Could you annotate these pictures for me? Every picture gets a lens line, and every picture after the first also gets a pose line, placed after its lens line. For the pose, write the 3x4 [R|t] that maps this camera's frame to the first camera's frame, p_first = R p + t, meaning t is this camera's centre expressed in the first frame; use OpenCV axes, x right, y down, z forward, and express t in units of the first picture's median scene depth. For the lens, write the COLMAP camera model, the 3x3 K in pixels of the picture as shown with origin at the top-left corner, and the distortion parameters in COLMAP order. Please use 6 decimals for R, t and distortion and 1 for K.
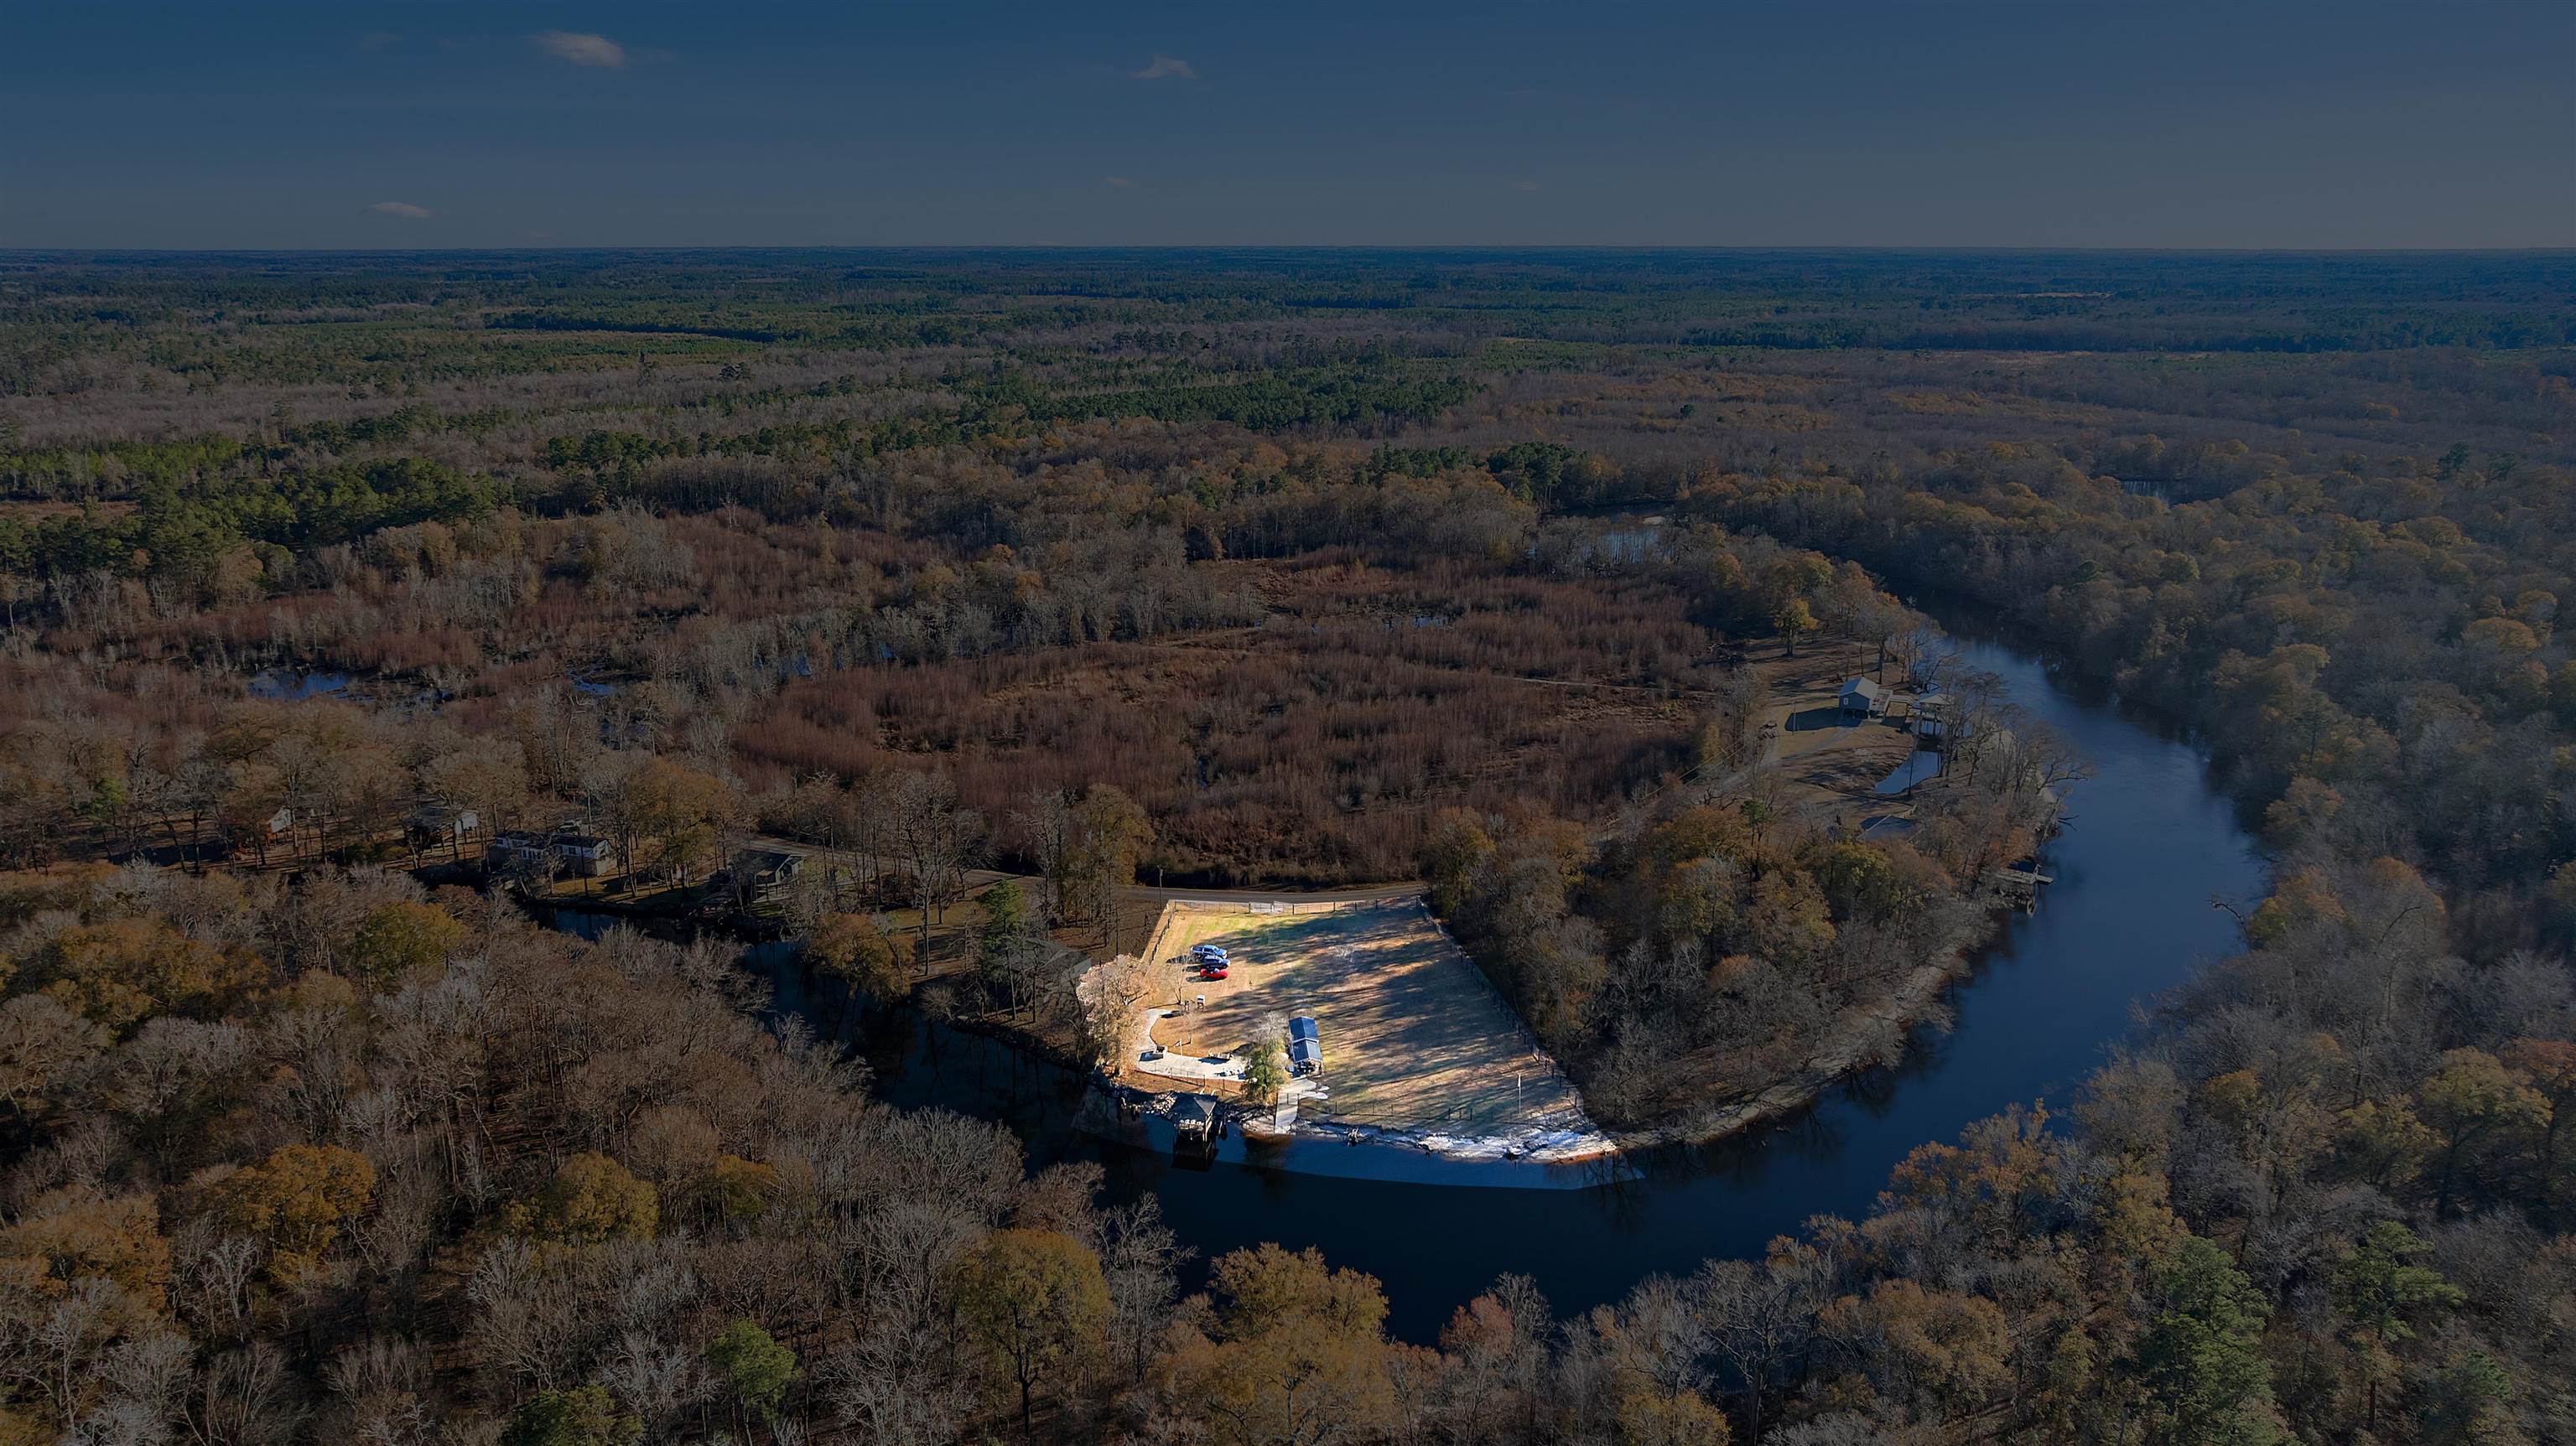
lens RADIAL K [[1855.3, 0, 1350.2], [0, 1855.3, 721.6], [0, 0, 1]] dist [-0.042588, 0.026438]
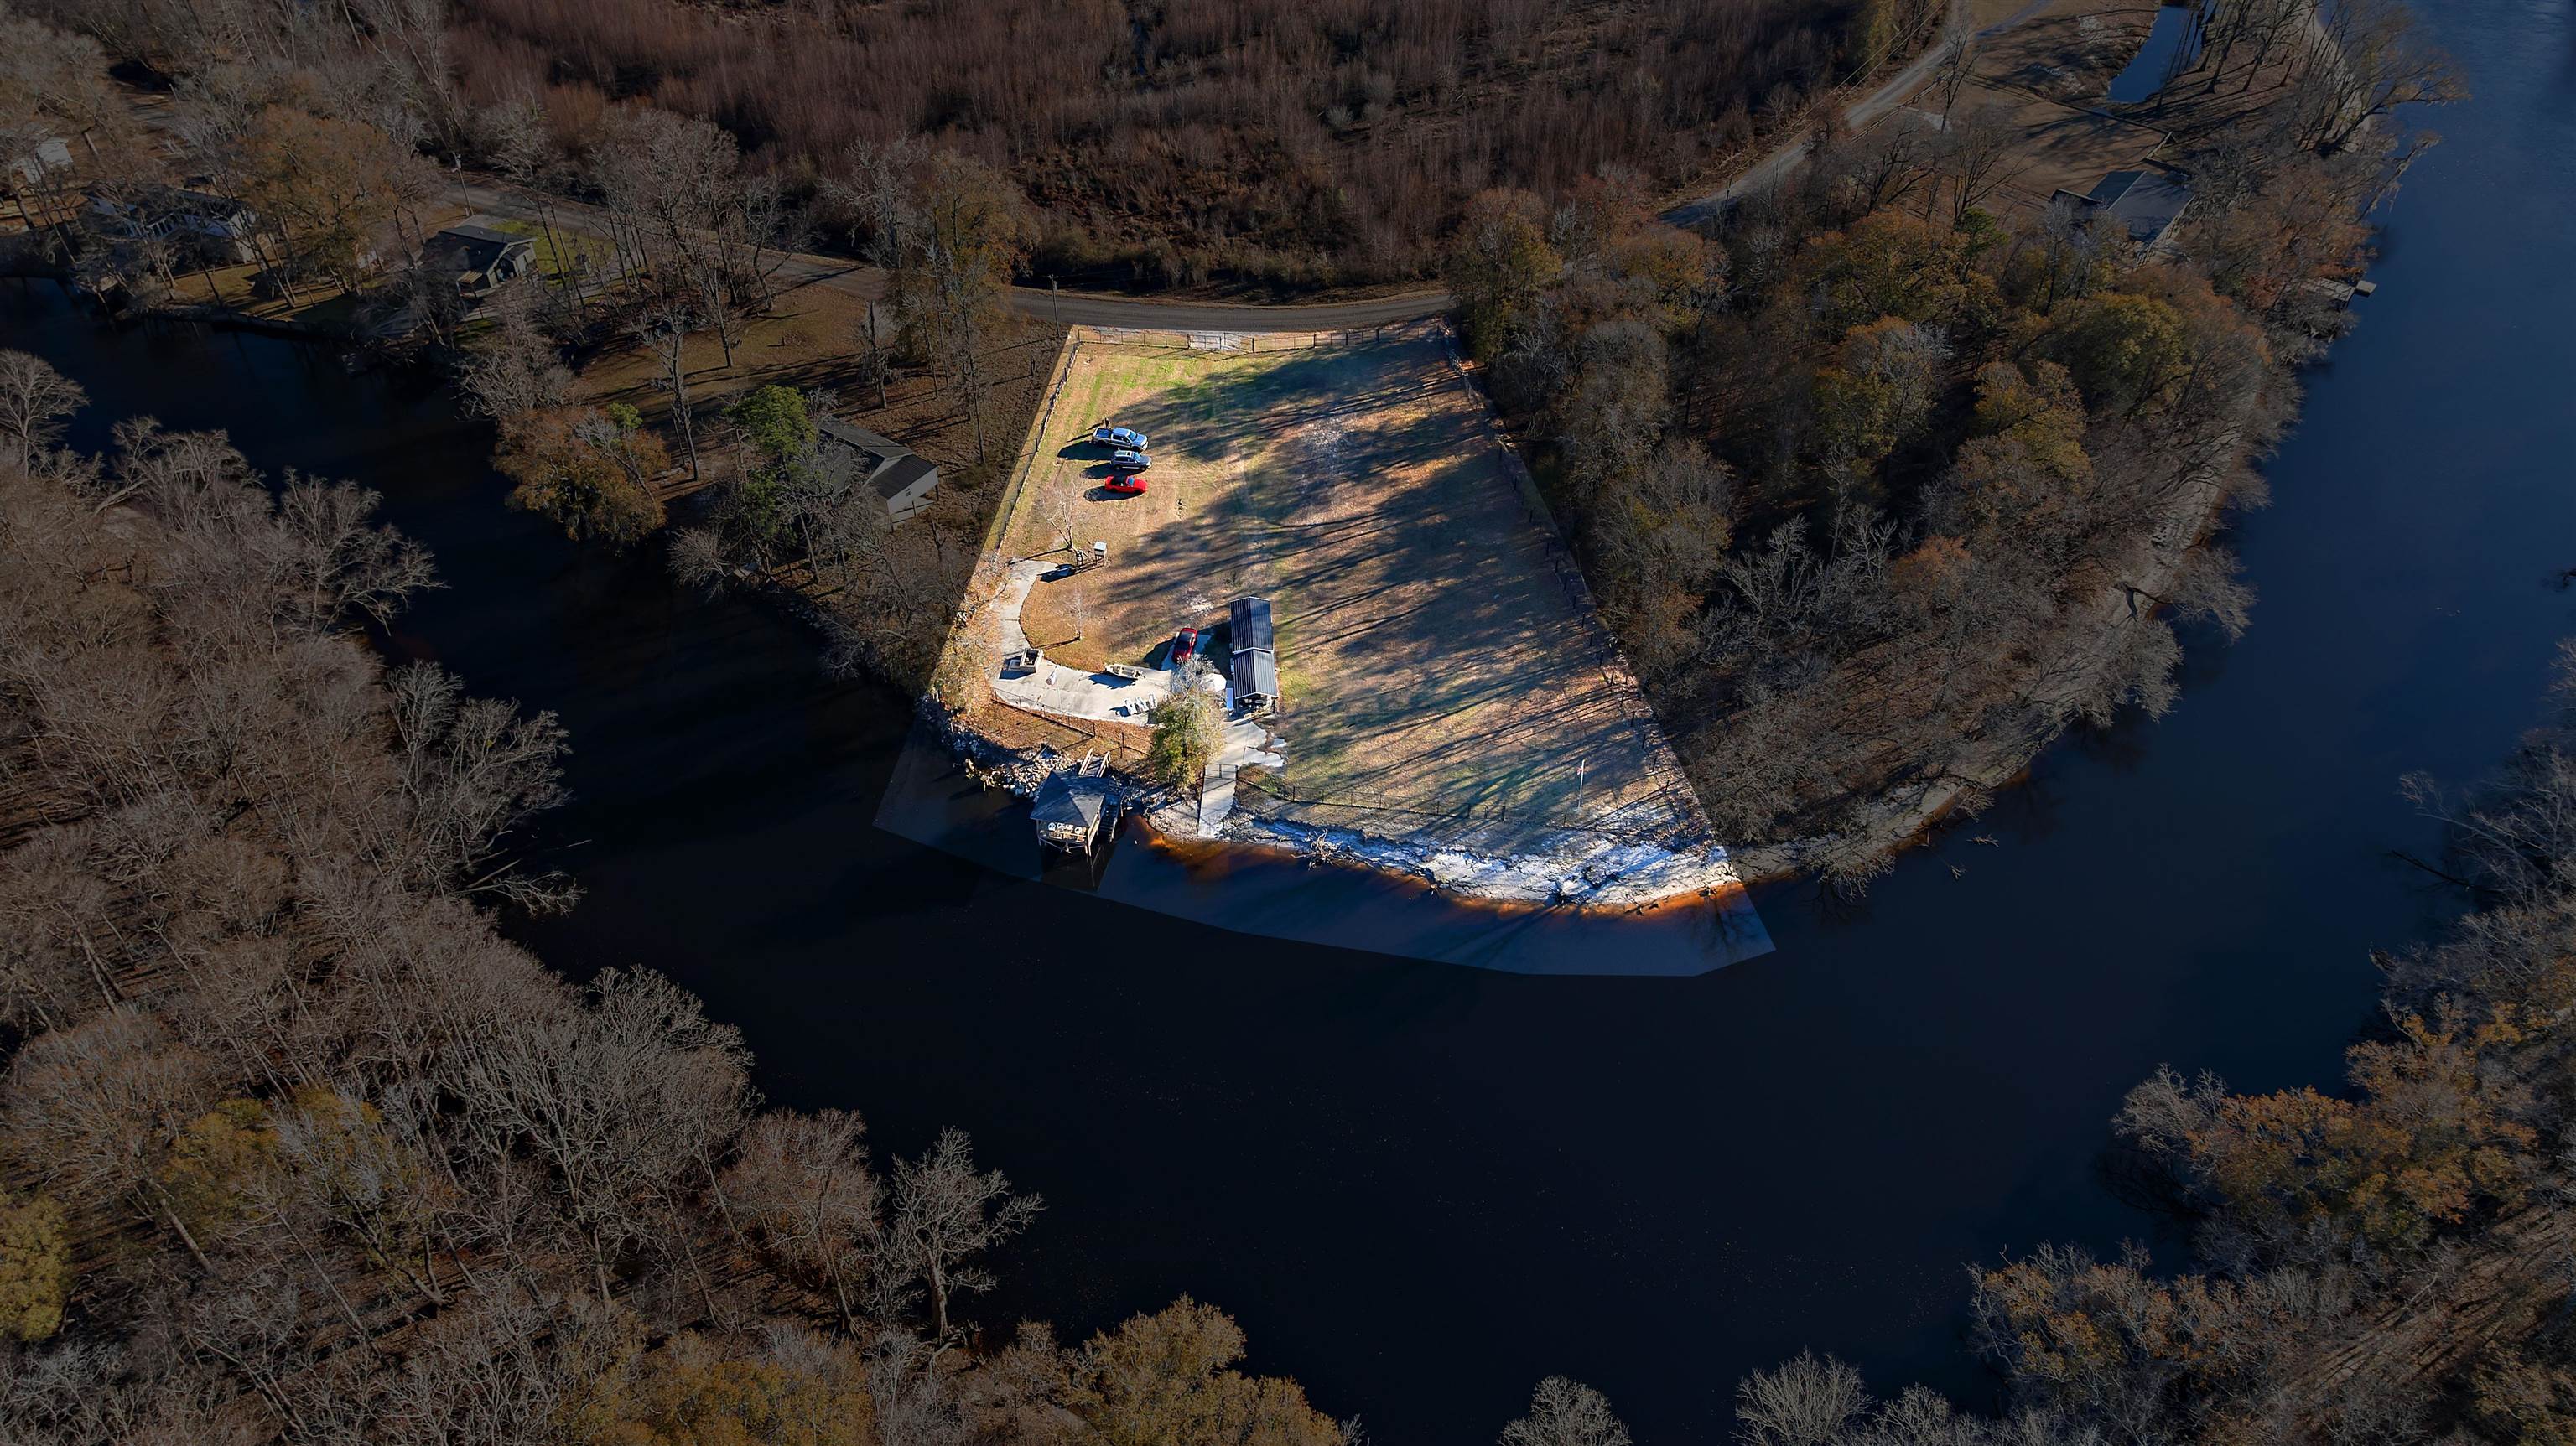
lens RADIAL K [[1855.3, 0, 1350.2], [0, 1855.3, 721.6], [0, 0, 1]] dist [-0.042588, 0.026438]
pose [[0.999768, 0.016934, -0.013312, 0.016806], [-0.008939, 0.888459, 0.458869, -0.091825], [0.019598, -0.458644, 0.888404, 0.370261]]
